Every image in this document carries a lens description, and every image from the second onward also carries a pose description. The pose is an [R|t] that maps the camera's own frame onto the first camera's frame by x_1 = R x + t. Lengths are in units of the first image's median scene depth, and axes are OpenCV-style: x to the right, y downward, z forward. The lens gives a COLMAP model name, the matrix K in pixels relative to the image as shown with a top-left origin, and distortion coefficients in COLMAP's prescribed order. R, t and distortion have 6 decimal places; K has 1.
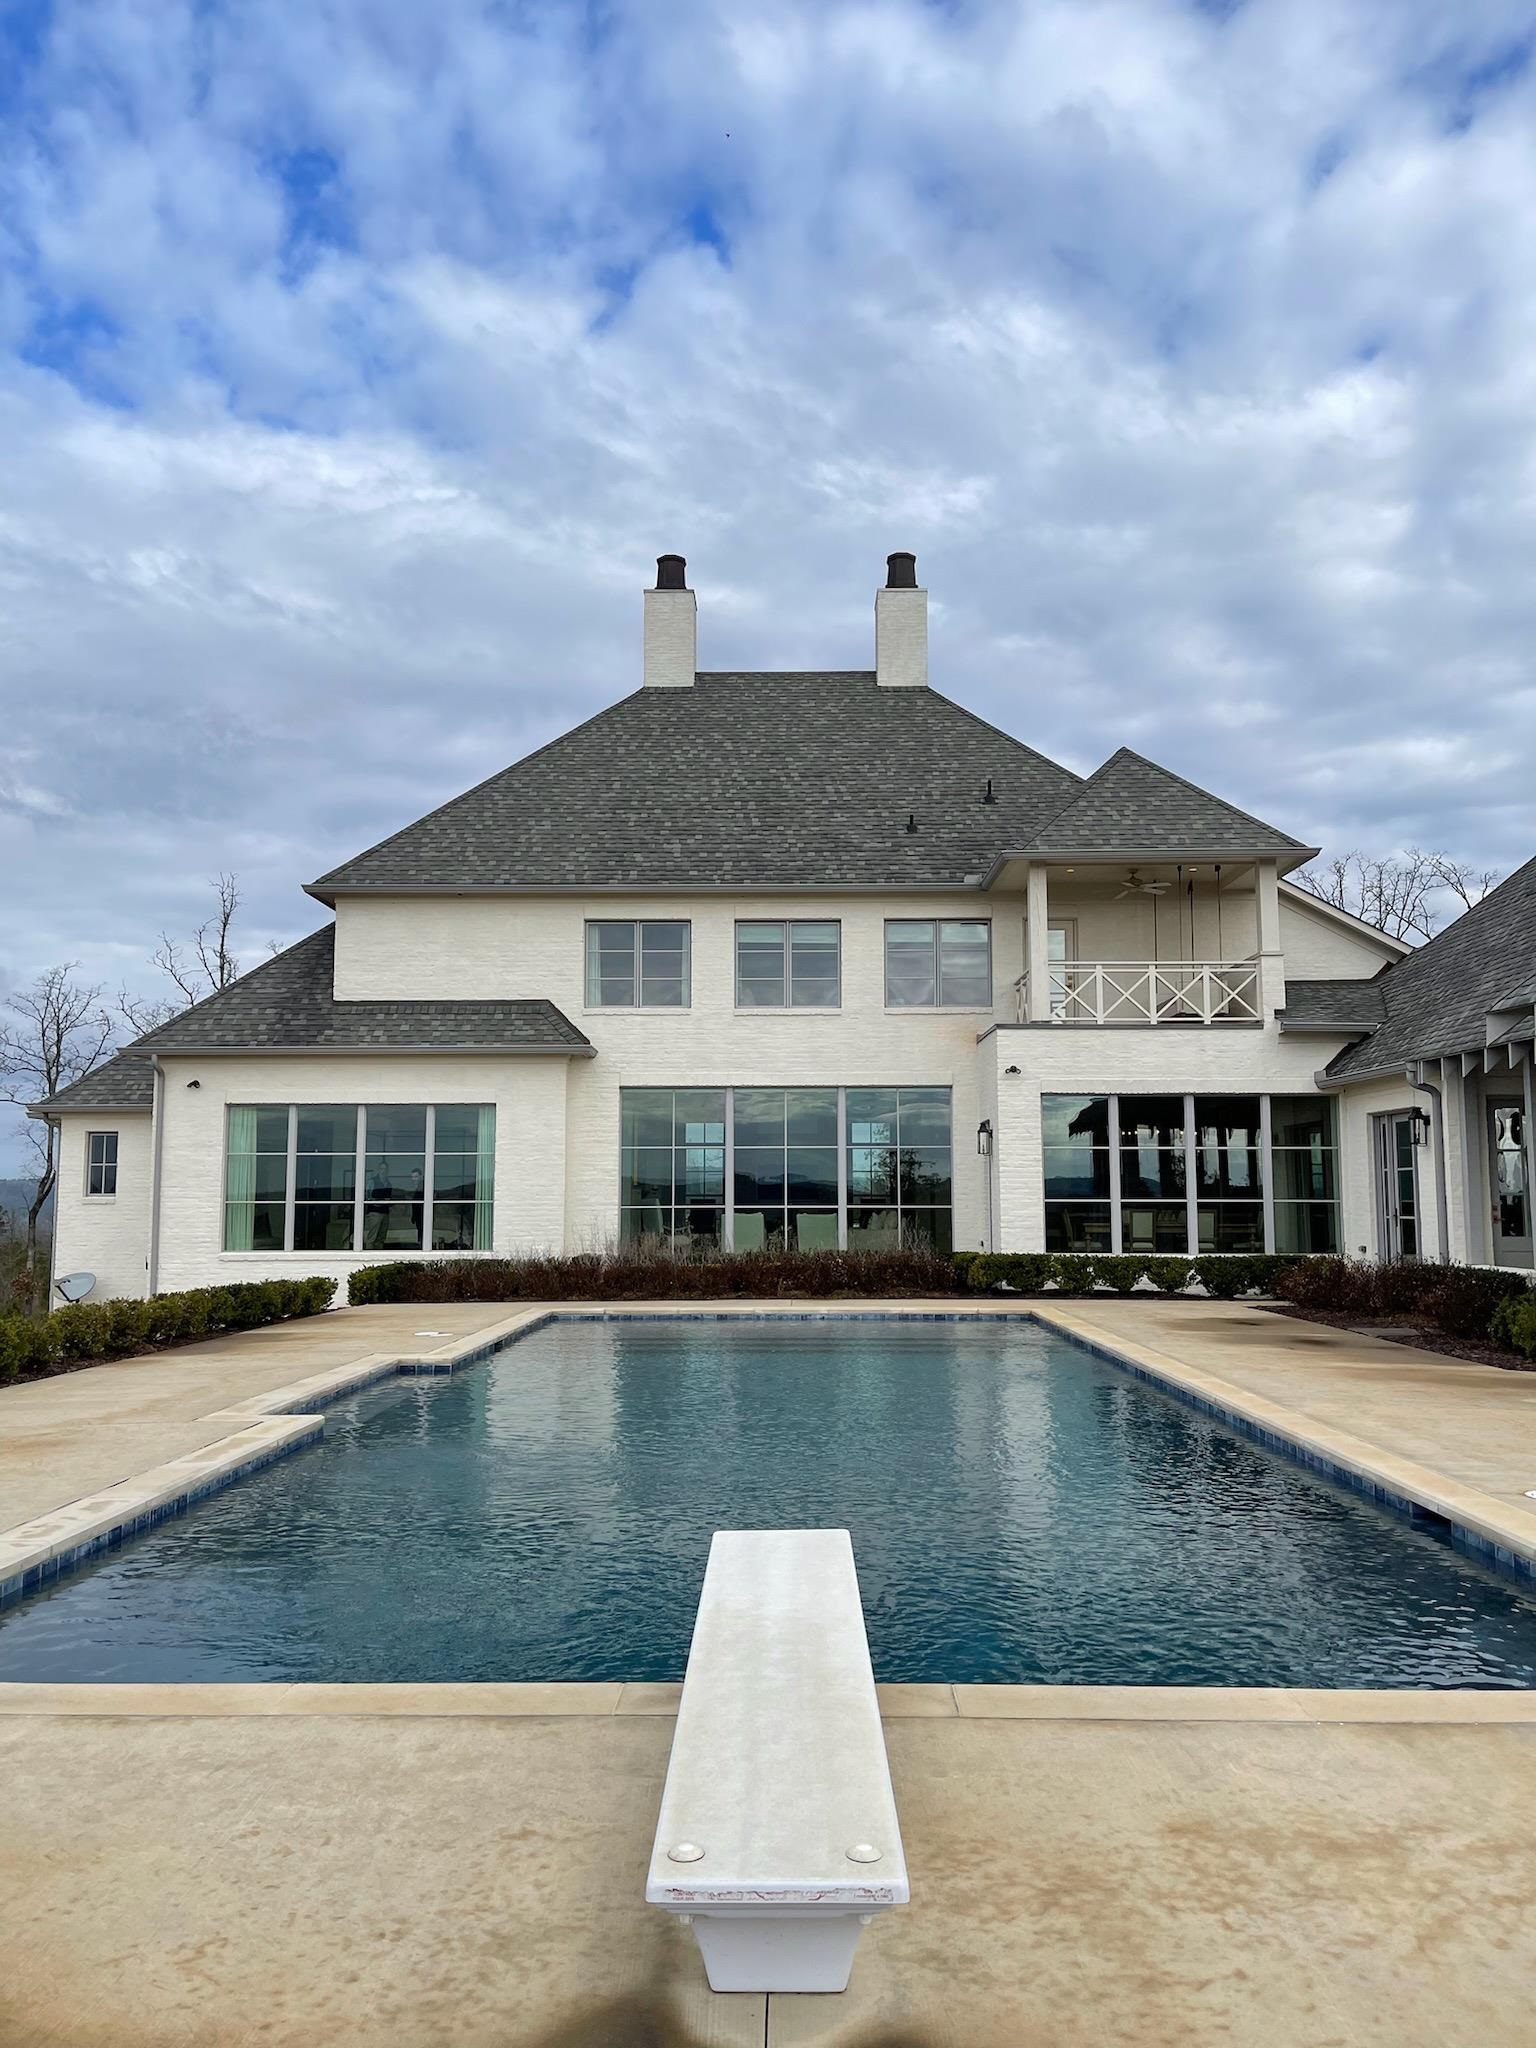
lens RADIAL K [[1555.2, 0, 768.3], [0, 1555.2, 1026.5], [0, 0, 1]] dist [0.031809, -0.026268]
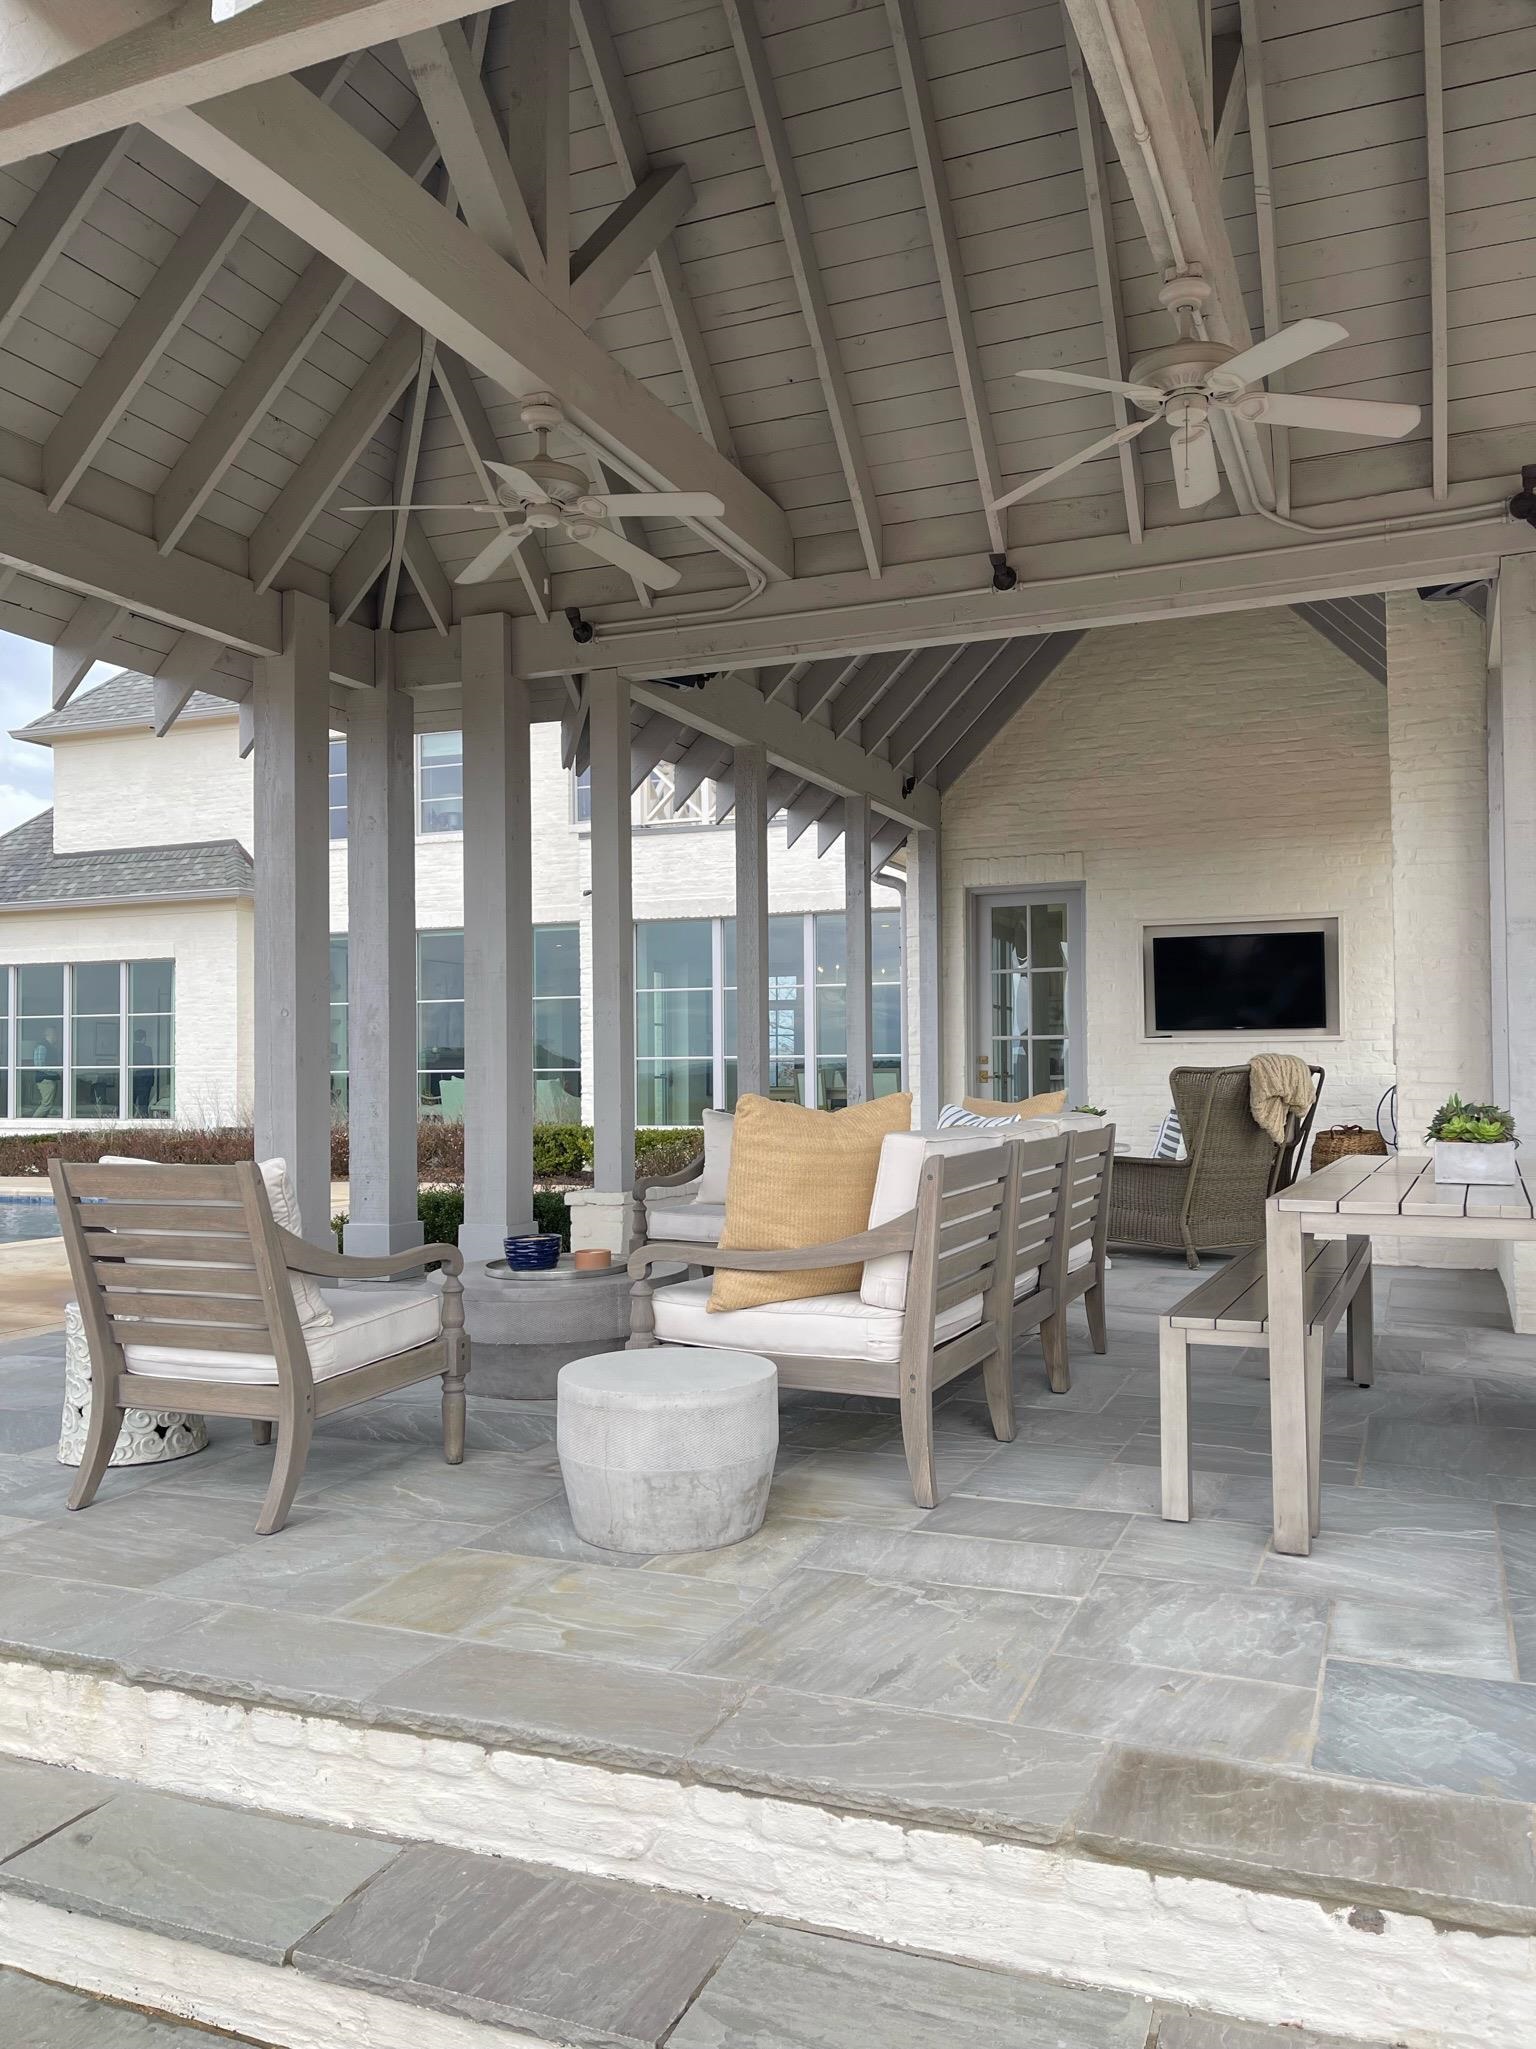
lens RADIAL K [[1556.0, 0, 766.6], [0, 1556.0, 1029.3], [0, 0, 1]] dist [0.031809, -0.026268]
pose [[0.930039, -0.015946, -0.367115, 0.473686], [0.048843, 0.995558, 0.080493, 0.034354], [0.364201, -0.092793, 0.926686, 0.279968]]
